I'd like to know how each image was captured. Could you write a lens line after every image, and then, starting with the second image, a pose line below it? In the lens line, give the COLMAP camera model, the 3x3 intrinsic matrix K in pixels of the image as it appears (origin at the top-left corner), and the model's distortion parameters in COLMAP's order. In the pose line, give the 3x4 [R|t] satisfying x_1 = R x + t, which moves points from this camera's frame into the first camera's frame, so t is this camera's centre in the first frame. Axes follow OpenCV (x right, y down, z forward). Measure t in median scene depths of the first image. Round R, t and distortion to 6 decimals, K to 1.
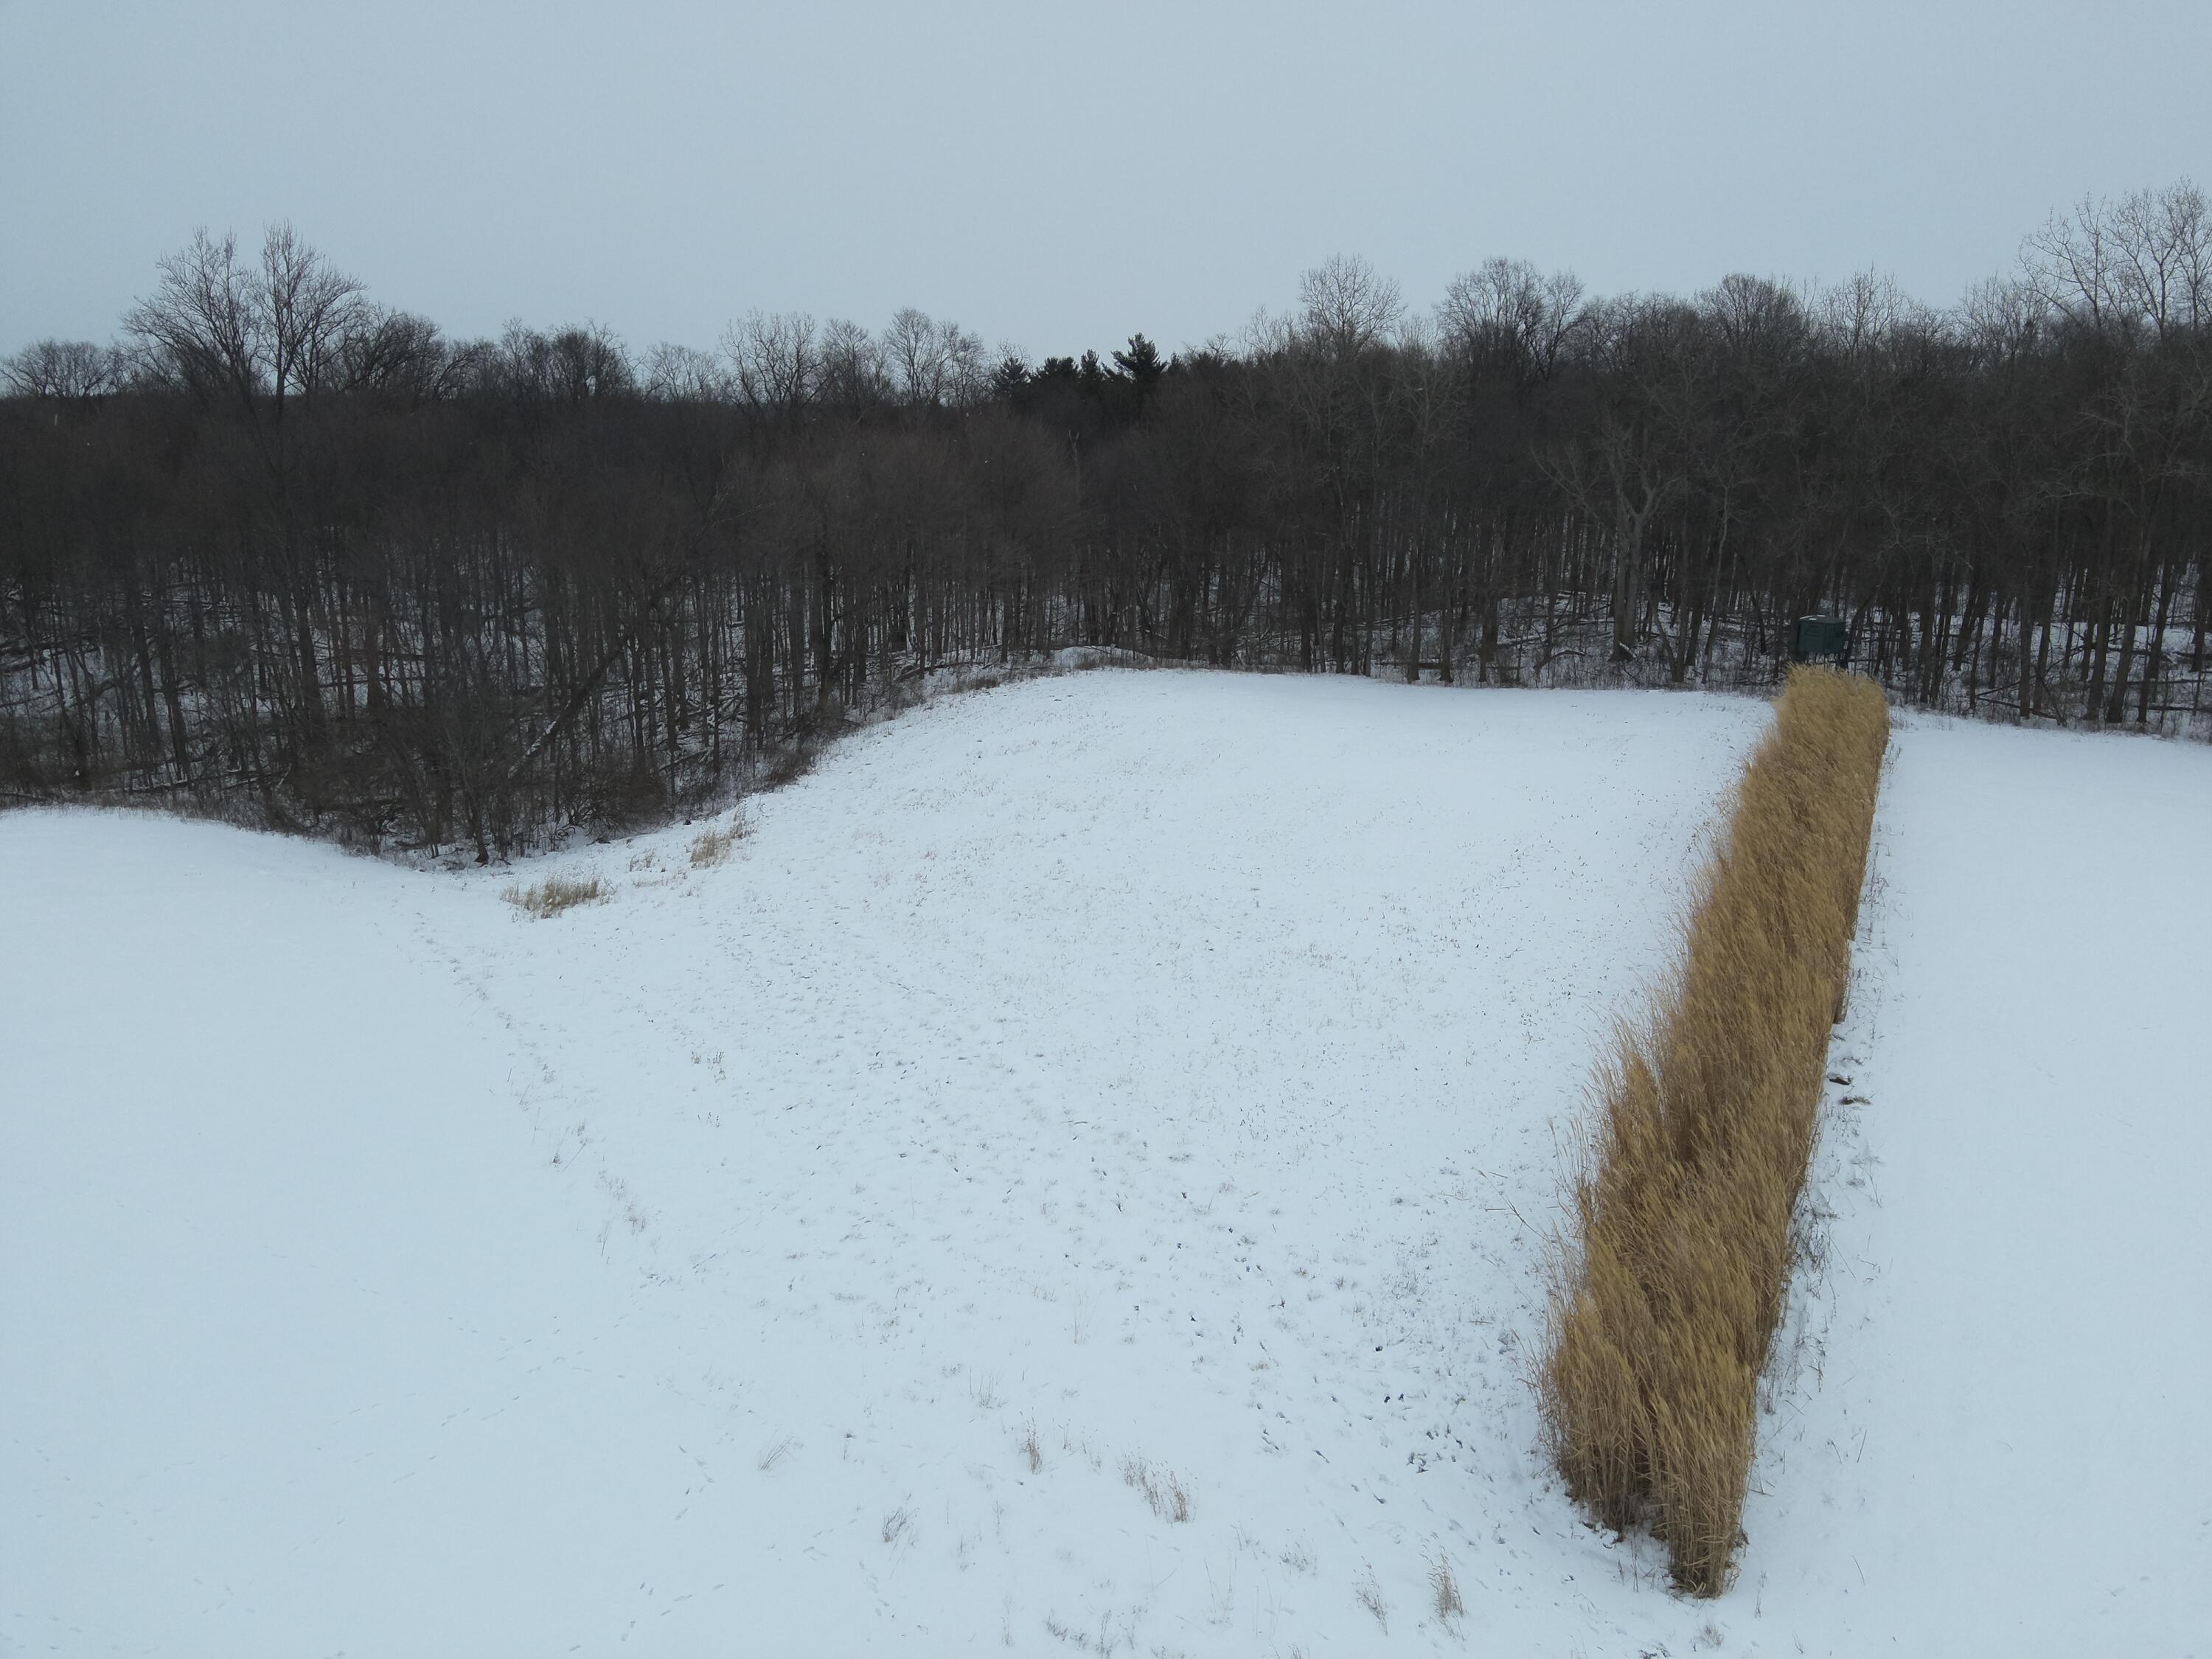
lens RADIAL K [[1522.3, 0, 1111.0], [0, 1522.3, 881.0], [0, 0, 1]] dist [0.136660, -0.226071]
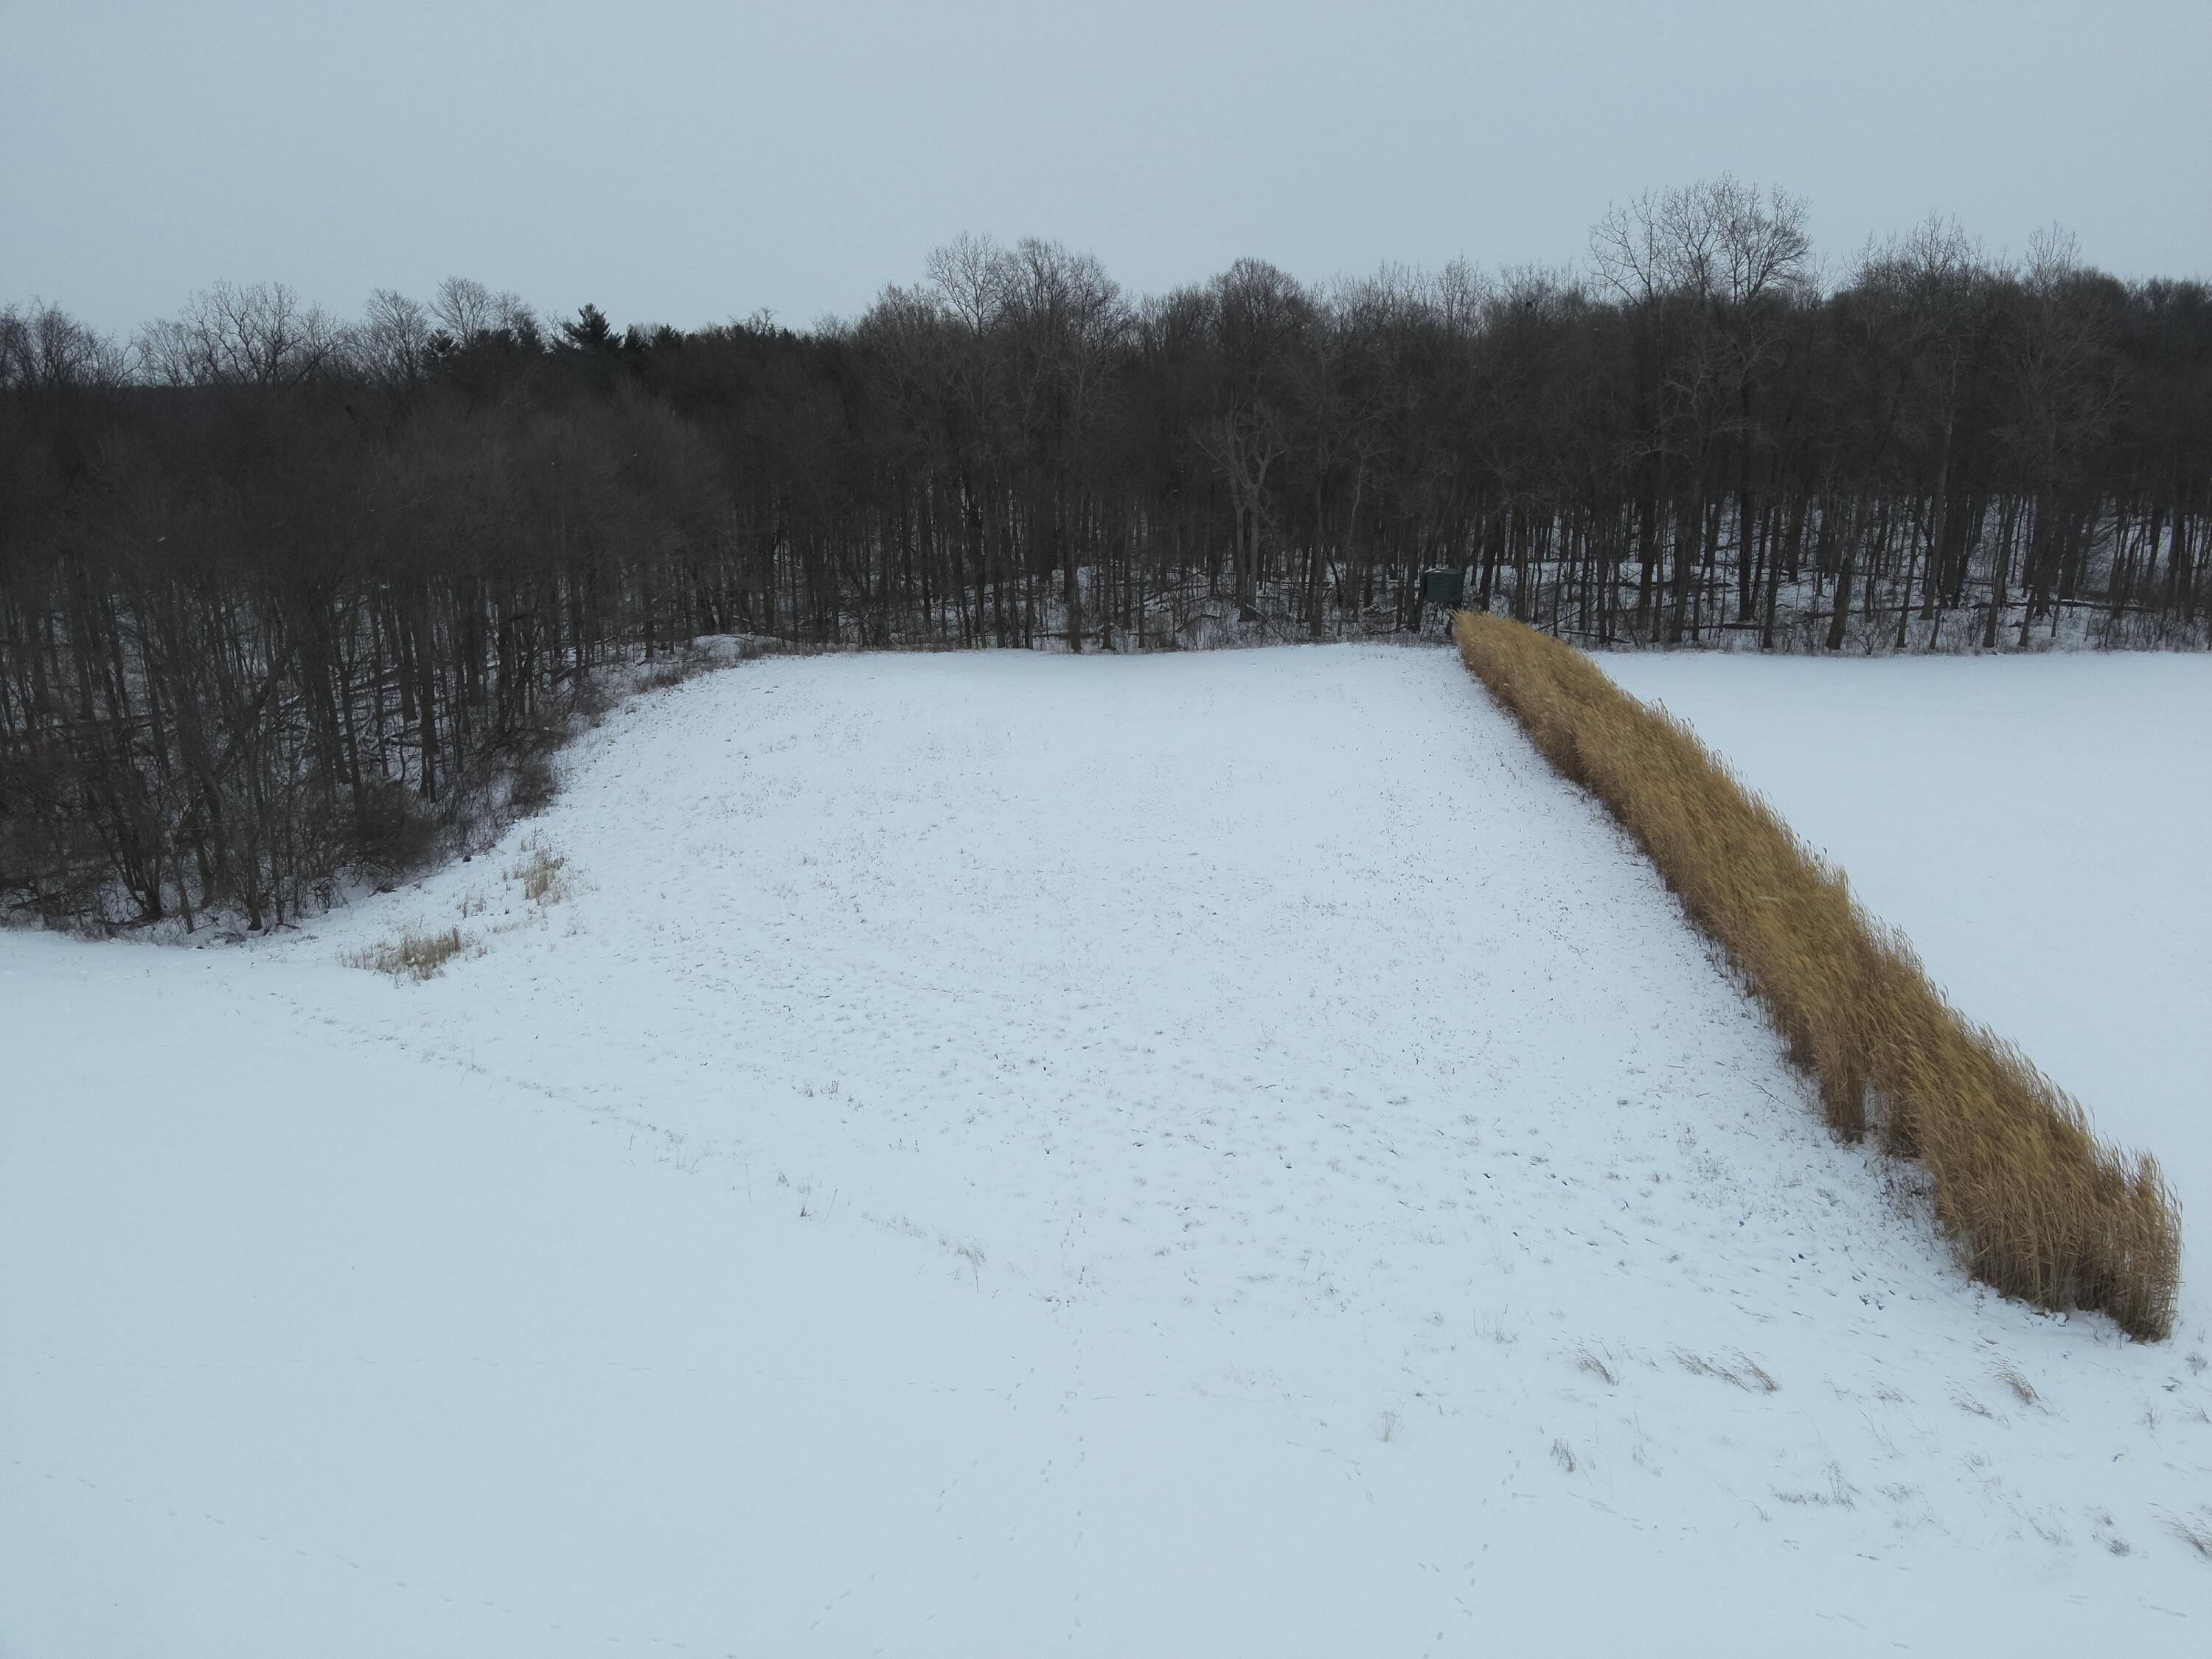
lens RADIAL K [[1522.3, 0, 1111.0], [0, 1522.3, 881.0], [0, 0, 1]] dist [0.136660, -0.226071]
pose [[0.935904, -0.117890, 0.331941, -0.154195], [0.112968, 0.993011, 0.034159, -0.009267], [-0.333648, 0.005529, 0.942681, 0.021305]]
